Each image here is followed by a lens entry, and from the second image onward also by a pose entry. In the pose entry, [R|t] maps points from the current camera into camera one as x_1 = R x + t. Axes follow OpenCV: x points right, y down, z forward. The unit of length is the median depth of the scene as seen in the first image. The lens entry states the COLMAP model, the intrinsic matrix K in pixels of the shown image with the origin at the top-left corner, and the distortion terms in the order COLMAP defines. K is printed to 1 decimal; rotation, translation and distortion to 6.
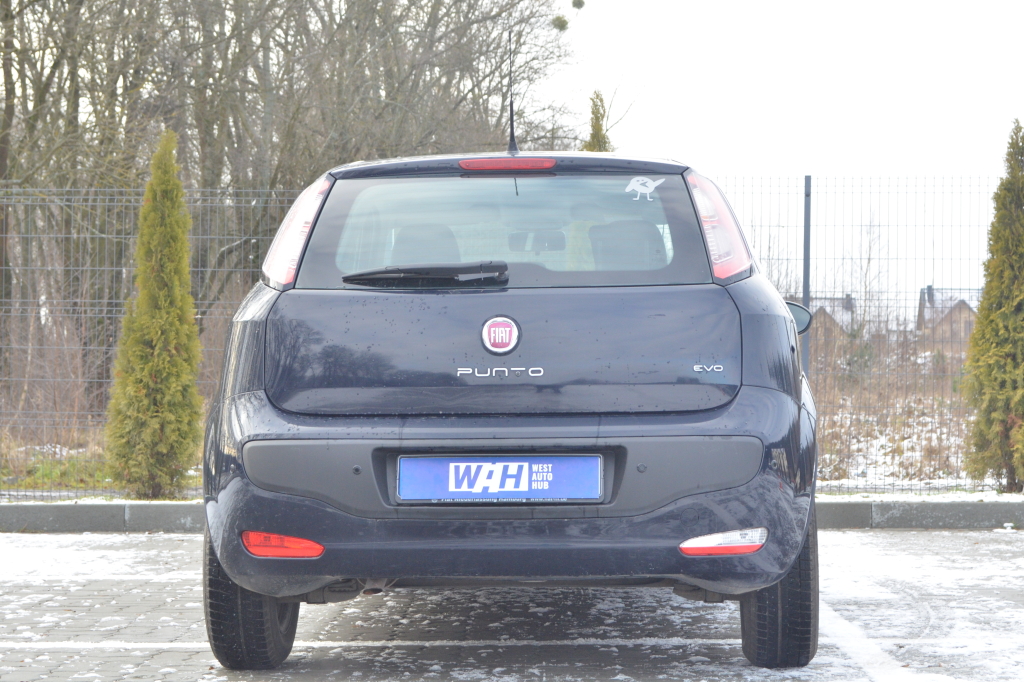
lens RADIAL K [[2446.3, 0, 512.0], [0, 2446.3, 341.0], [0, 0, 1]] dist [0.002616, 0.280989]
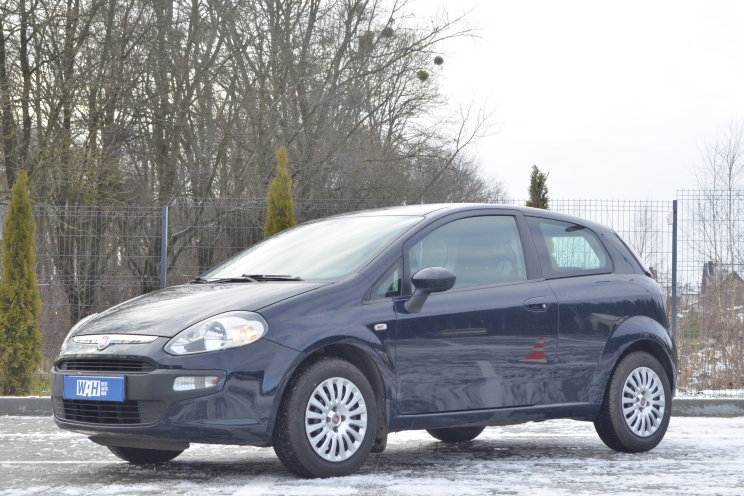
lens RADIAL K [[1781.7, 0, 373.9], [0, 1781.7, 224.9], [0, 0, 1]] dist [0.016006, 0.398611]
pose [[0.999695, 0.002749, -0.024544, 0.125726], [-0.003783, 0.999104, -0.042157, -0.000254], [0.024406, 0.042237, 0.998809, -0.190551]]
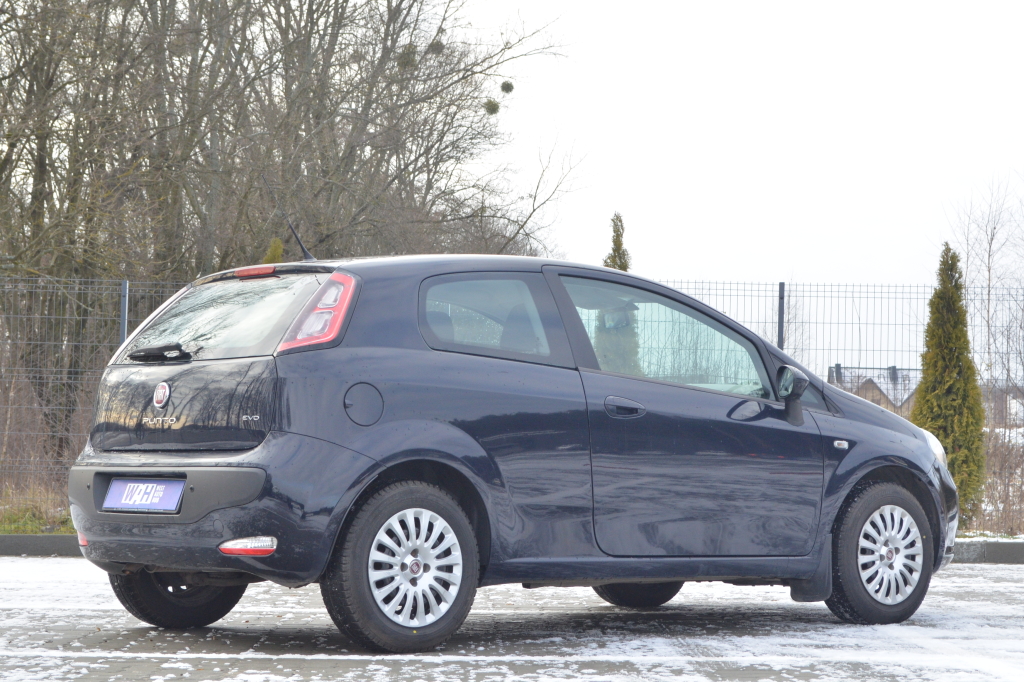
lens RADIAL K [[2452.2, 0, 514.6], [0, 2452.2, 309.2], [0, 0, 1]] dist [0.016006, 0.398611]
pose [[0.999154, 0.015340, 0.038160, -0.066703], [-0.013699, 0.998985, -0.042906, 0.002038], [-0.038780, 0.042347, 0.998350, -0.262396]]
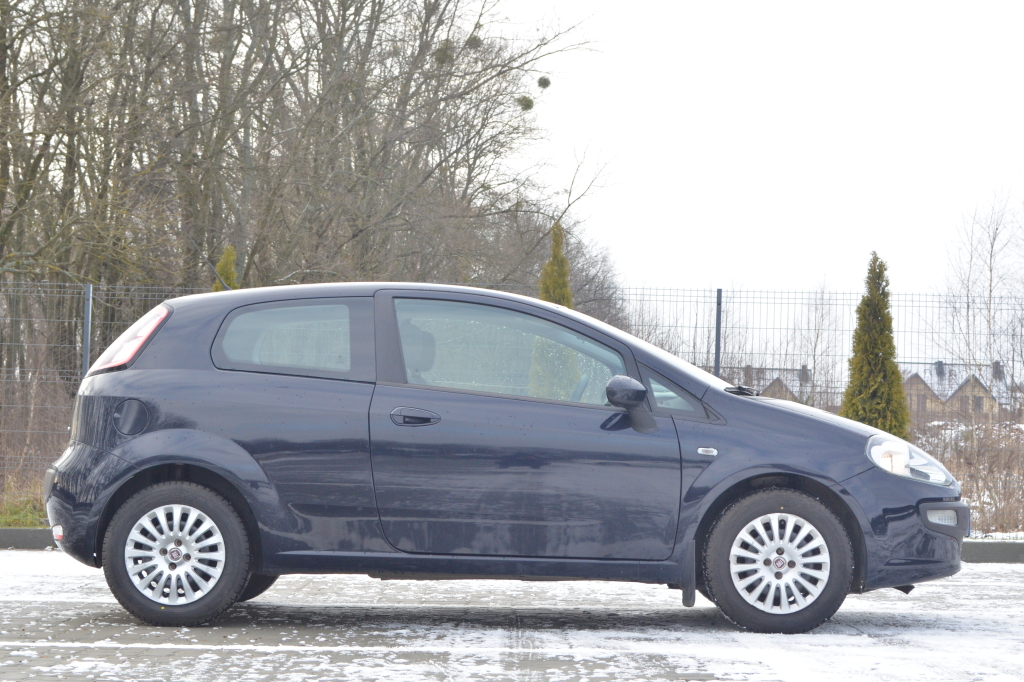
lens RADIAL K [[2452.2, 0, 514.6], [0, 2452.2, 309.2], [0, 0, 1]] dist [0.016006, 0.398611]
pose [[0.999667, 0.019417, 0.016986, -0.010177], [-0.018734, 0.999046, -0.039457, -0.003546], [-0.017736, 0.039125, 0.999077, -0.314746]]
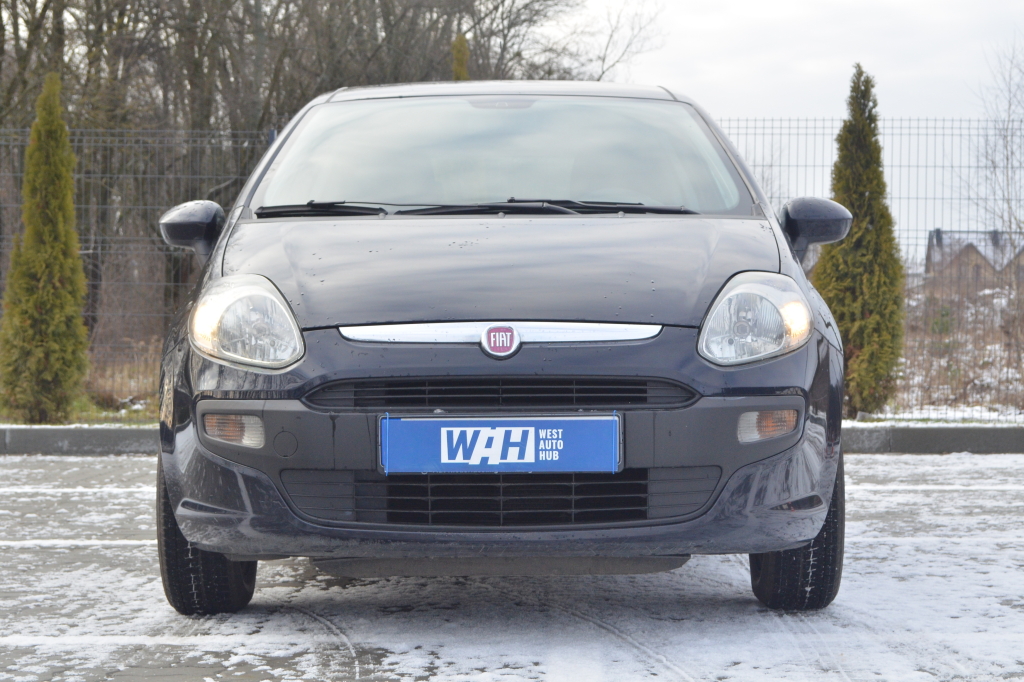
lens RADIAL K [[2446.3, 0, 512.0], [0, 2446.3, 341.0], [0, 0, 1]] dist [0.002616, 0.280989]
pose [[0.999978, 0.002143, -0.006252, 0.063469], [-0.001995, 0.999721, 0.023537, 0.003572], [0.006301, -0.023524, 0.999703, -0.051063]]
